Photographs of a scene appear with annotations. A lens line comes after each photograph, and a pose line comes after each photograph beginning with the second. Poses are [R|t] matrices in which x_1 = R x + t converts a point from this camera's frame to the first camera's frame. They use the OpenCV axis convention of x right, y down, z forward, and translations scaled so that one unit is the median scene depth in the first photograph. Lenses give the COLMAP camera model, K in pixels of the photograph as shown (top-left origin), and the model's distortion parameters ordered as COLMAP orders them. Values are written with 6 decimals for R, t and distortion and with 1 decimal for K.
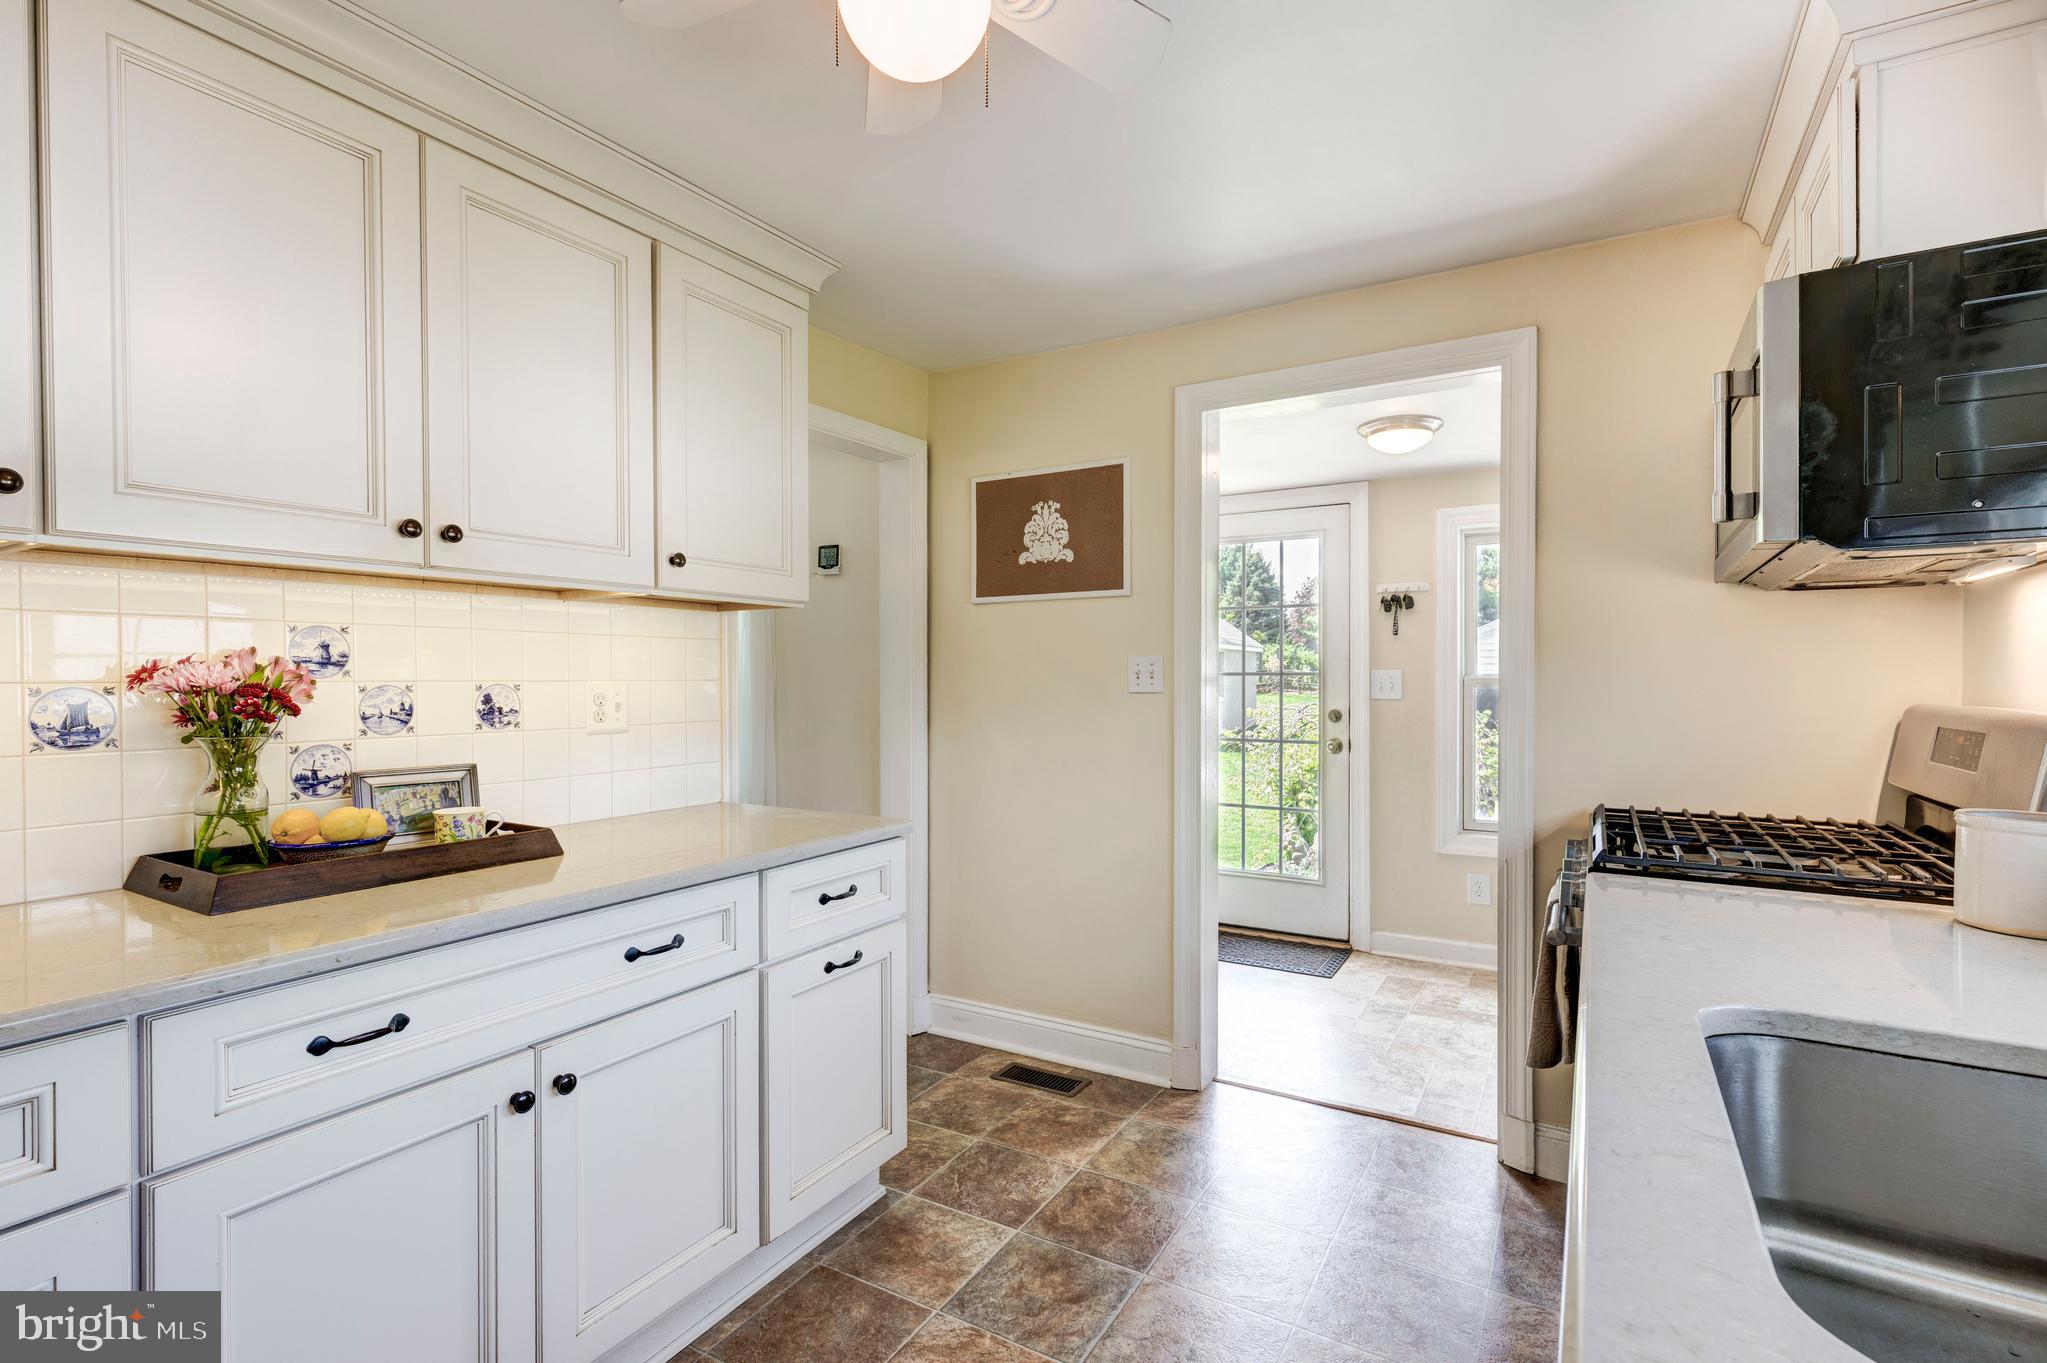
lens RADIAL K [[980.5, 0, 986.1], [0, 980.5, 684.2], [0, 0, 1]] dist [0.003165, -0.000798]
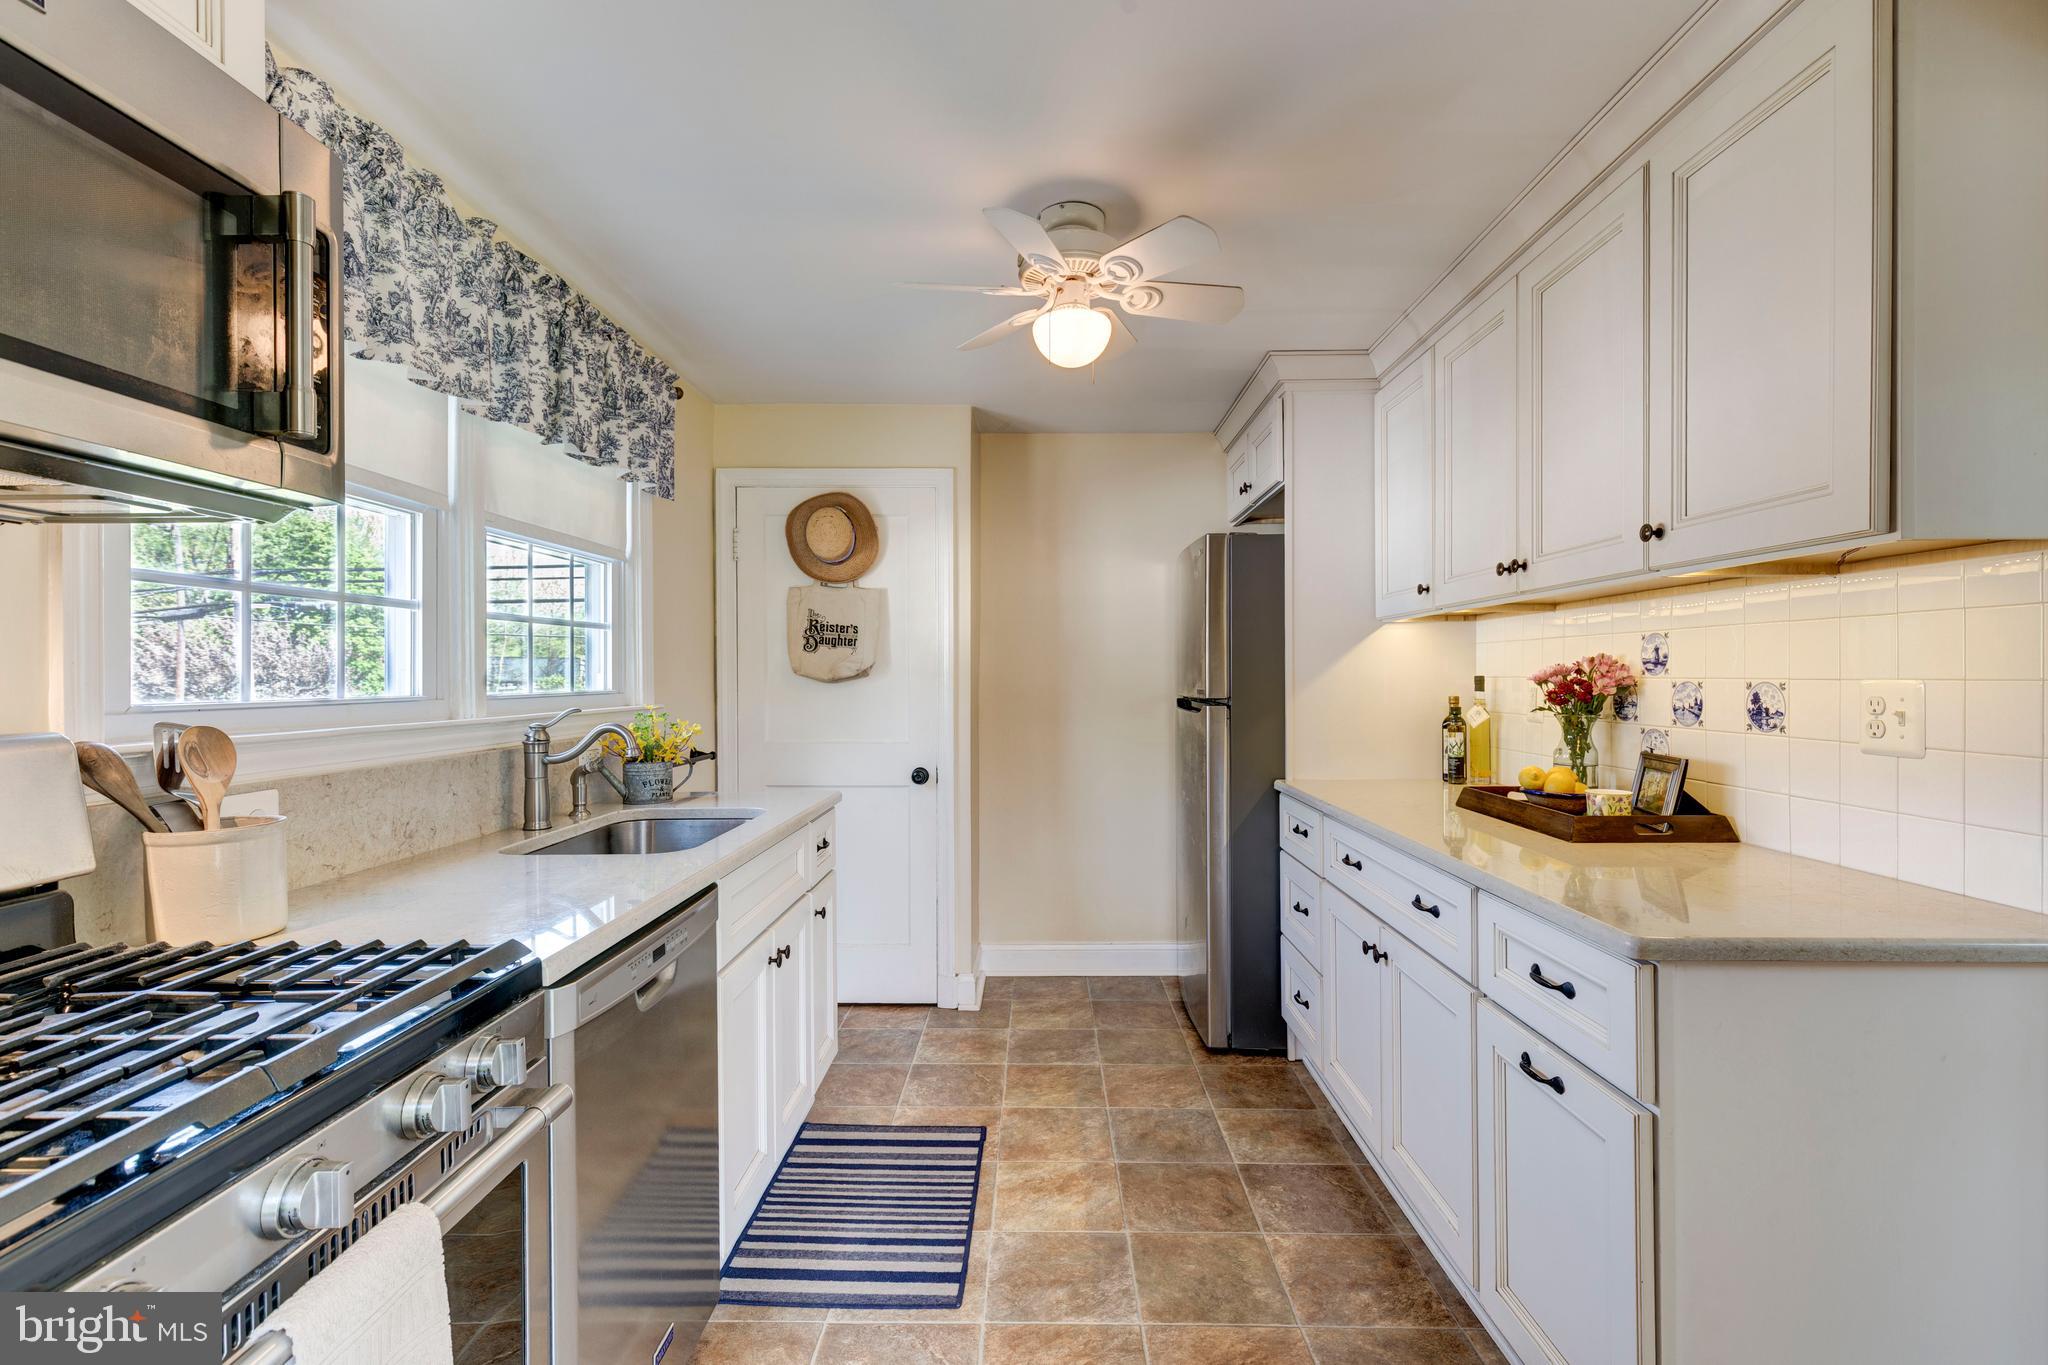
lens RADIAL K [[944.5, 0, 1029.8], [0, 944.5, 684.0], [0, 0, 1]] dist [-0.000368, -0.000565]
pose [[-0.857594, 0.009098, -0.514246, 0.583165], [0.001345, 0.999880, 0.015446, -0.013980], [0.514325, 0.012555, -0.857503, 1.537468]]
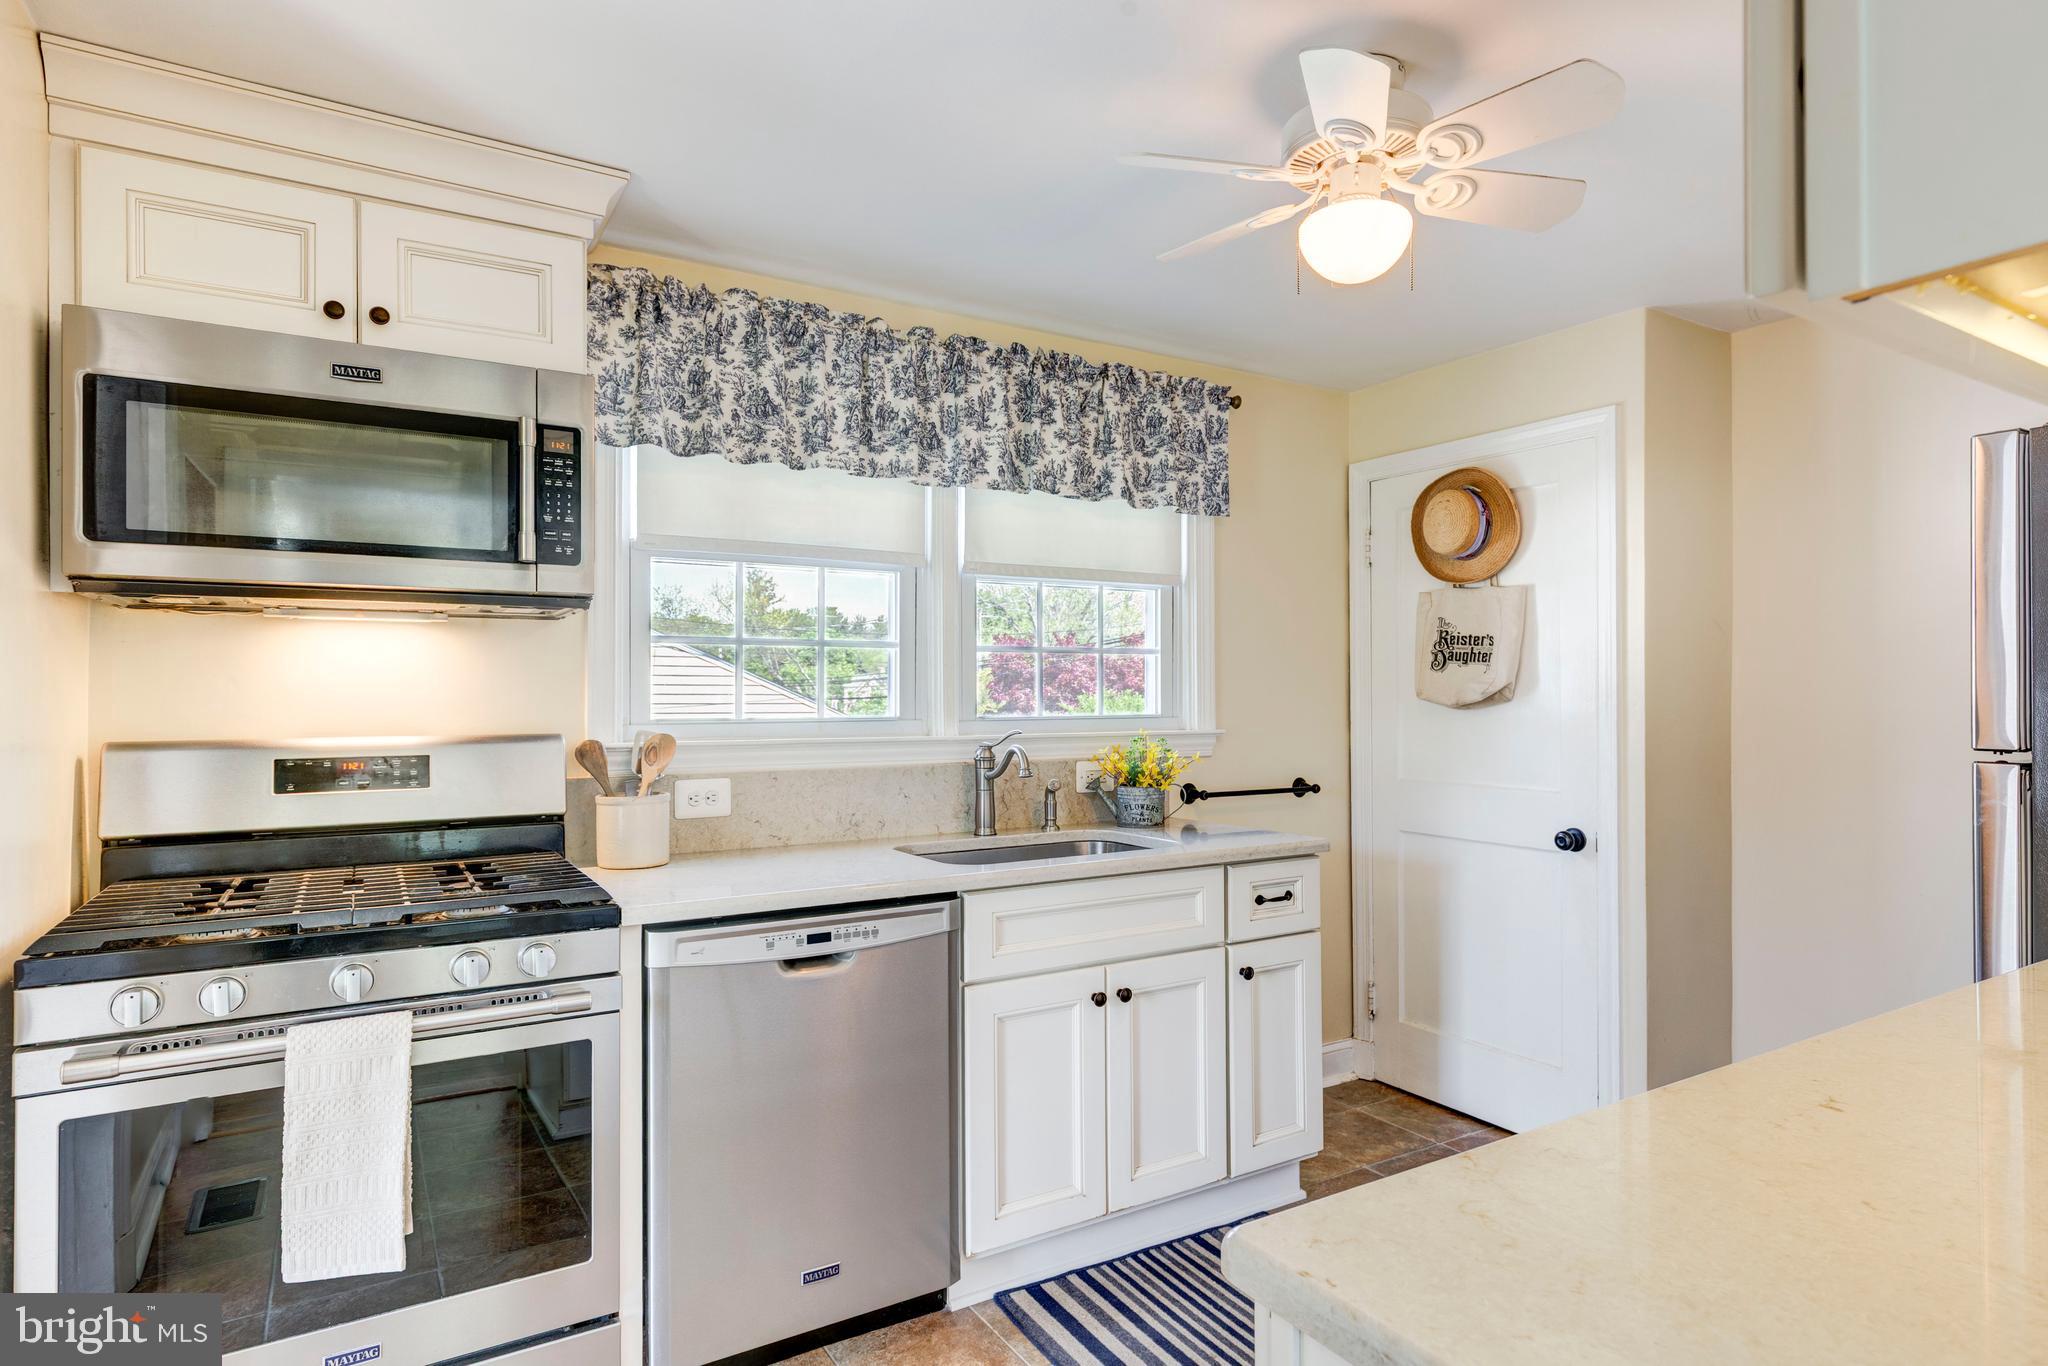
lens RADIAL K [[1106.6, 0, 1032.9], [0, 1106.6, 689.7], [0, 0, 1]] dist [0.003598, 0.000663]
pose [[-0.894109, 0.002348, 0.447843, -0.227823], [0.004143, 0.999987, 0.003028, -0.026620], [-0.447830, 0.004562, -0.894107, 1.591440]]
